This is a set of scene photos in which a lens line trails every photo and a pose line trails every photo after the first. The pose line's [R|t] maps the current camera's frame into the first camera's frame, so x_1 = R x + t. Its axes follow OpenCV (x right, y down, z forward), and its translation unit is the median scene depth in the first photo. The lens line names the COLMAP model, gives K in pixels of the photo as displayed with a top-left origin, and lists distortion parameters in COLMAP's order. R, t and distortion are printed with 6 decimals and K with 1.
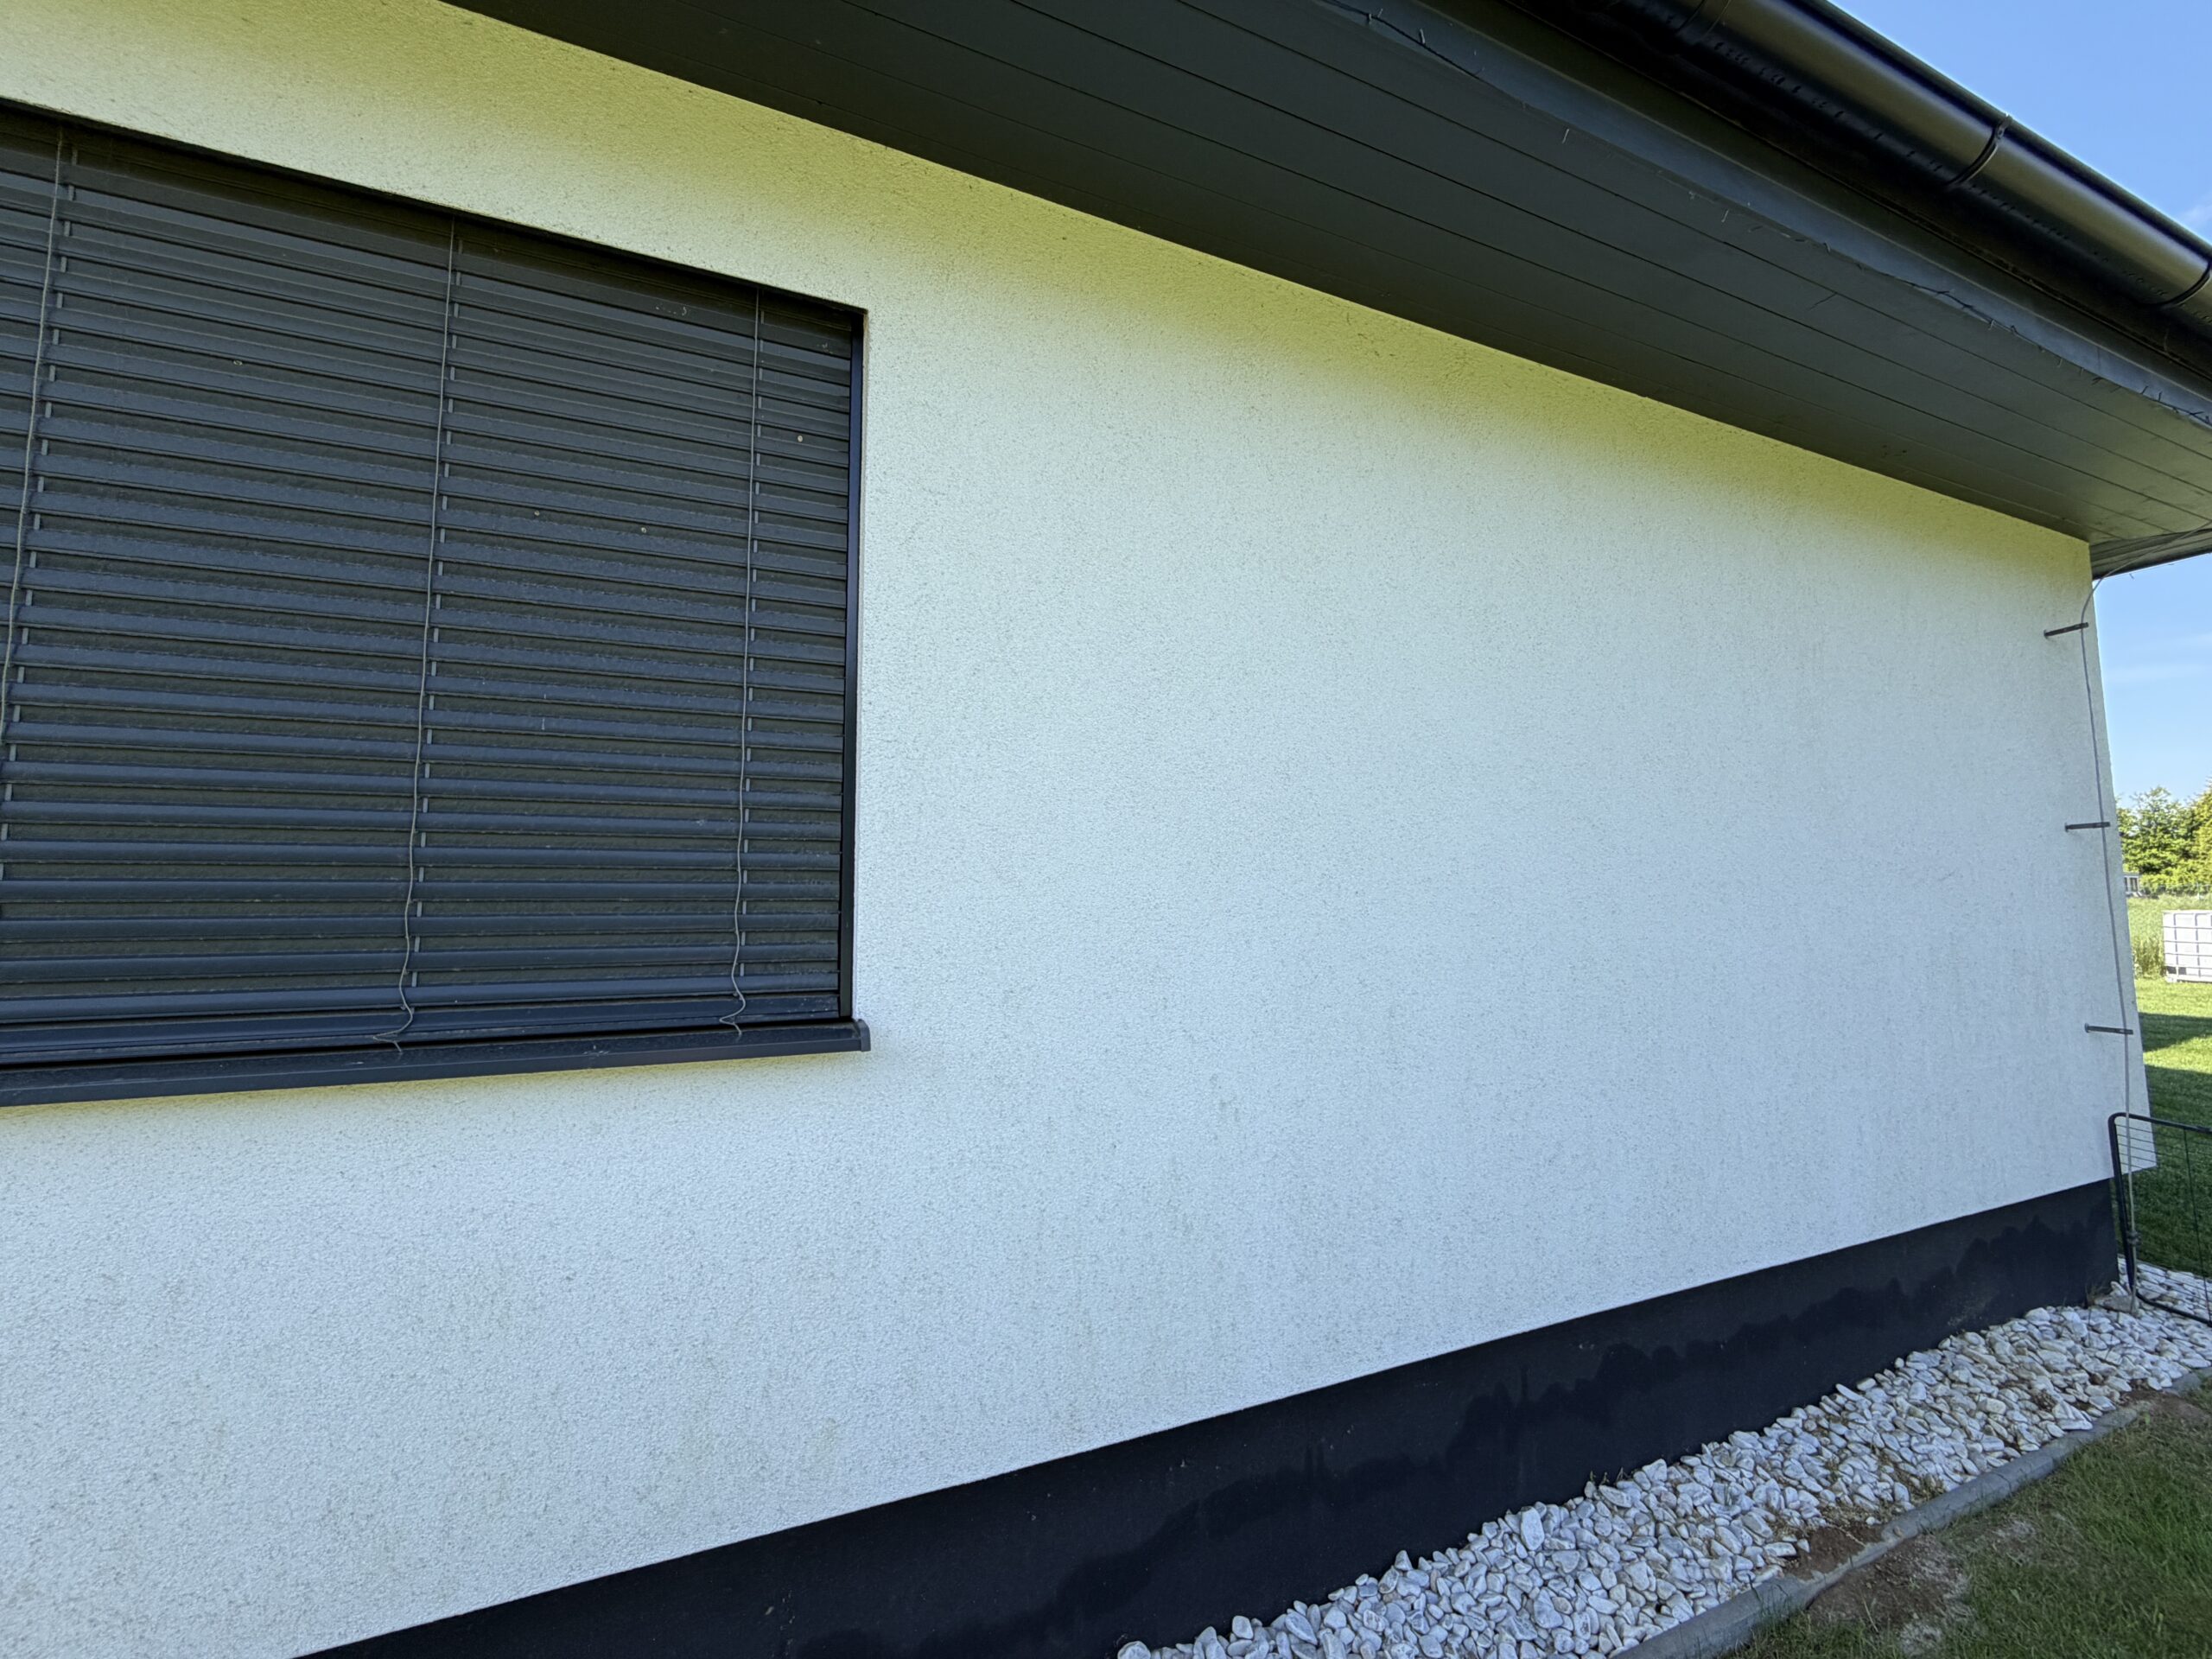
lens RADIAL K [[884.0, 0, 1107.5], [0, 884.0, 808.8], [0, 0, 1]] dist [-0.003648, 0.001822]
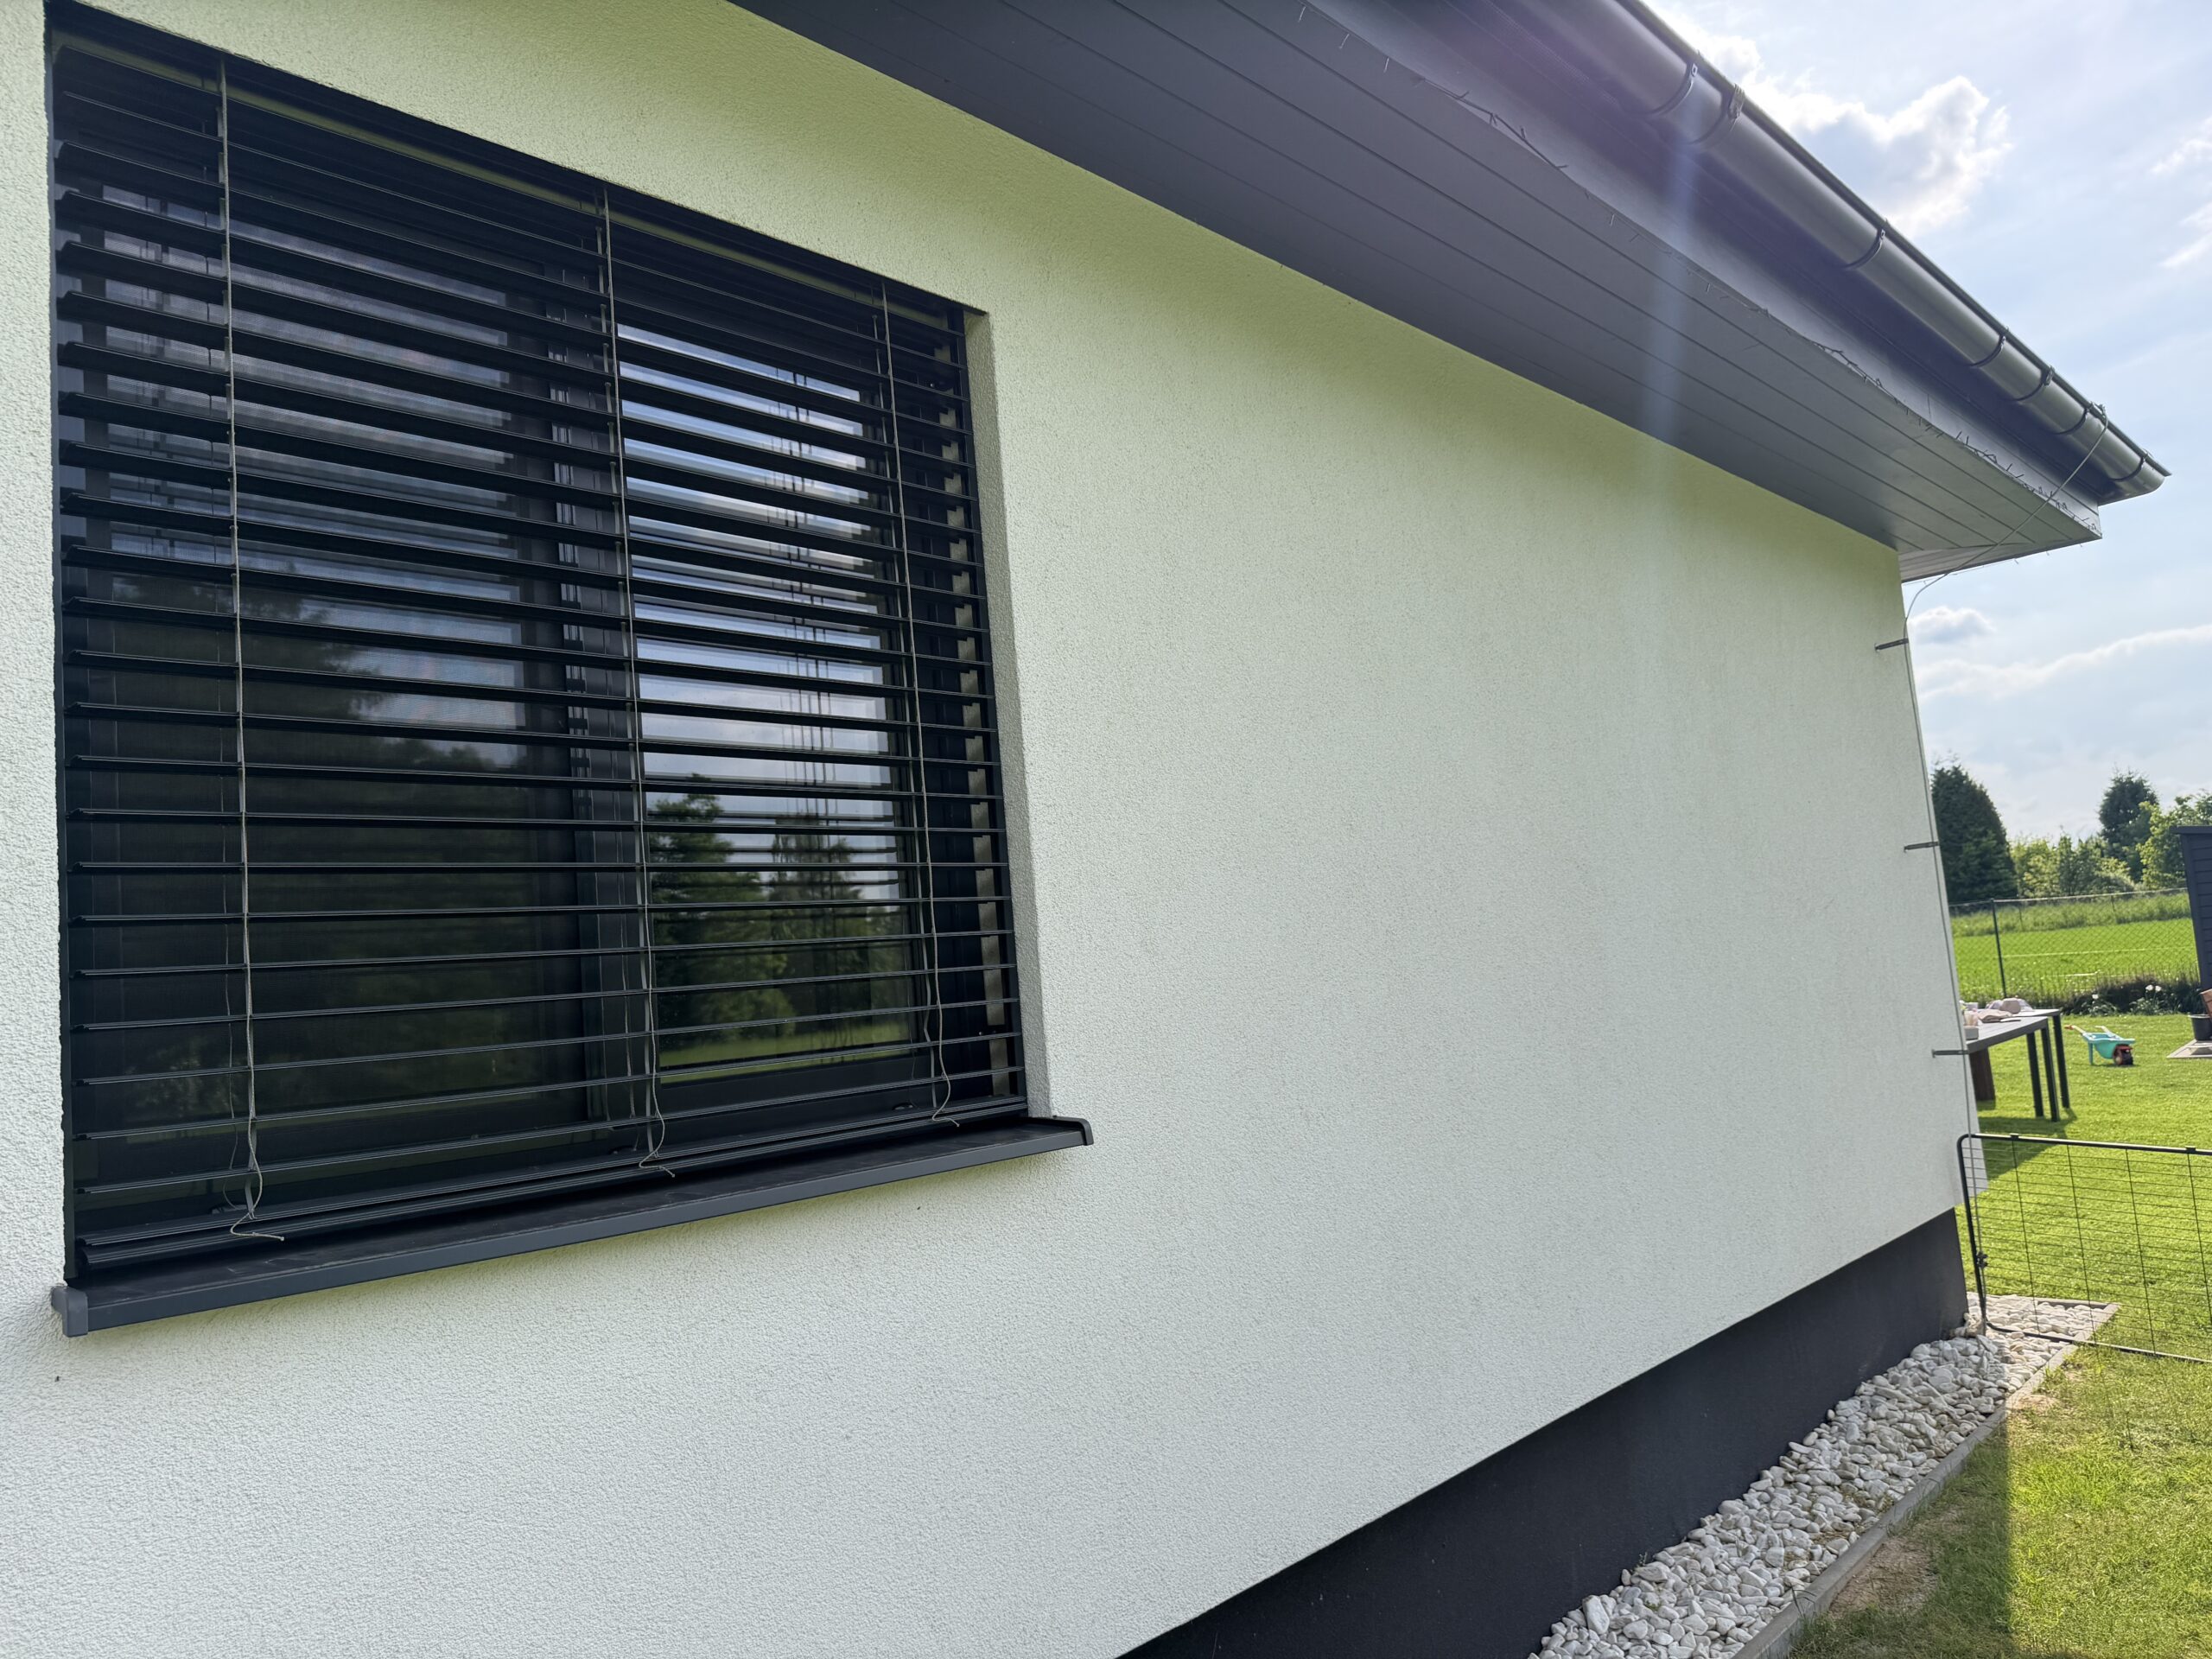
lens RADIAL K [[1547.6, 0, 1103.1], [0, 1547.6, 823.0], [0, 0, 1]] dist [0.026605, -0.031895]
pose [[0.917063, -0.037193, 0.397003, -0.534587], [0.050390, 0.998468, -0.022858, -0.014175], [-0.395545, 0.040968, 0.917532, -0.295842]]
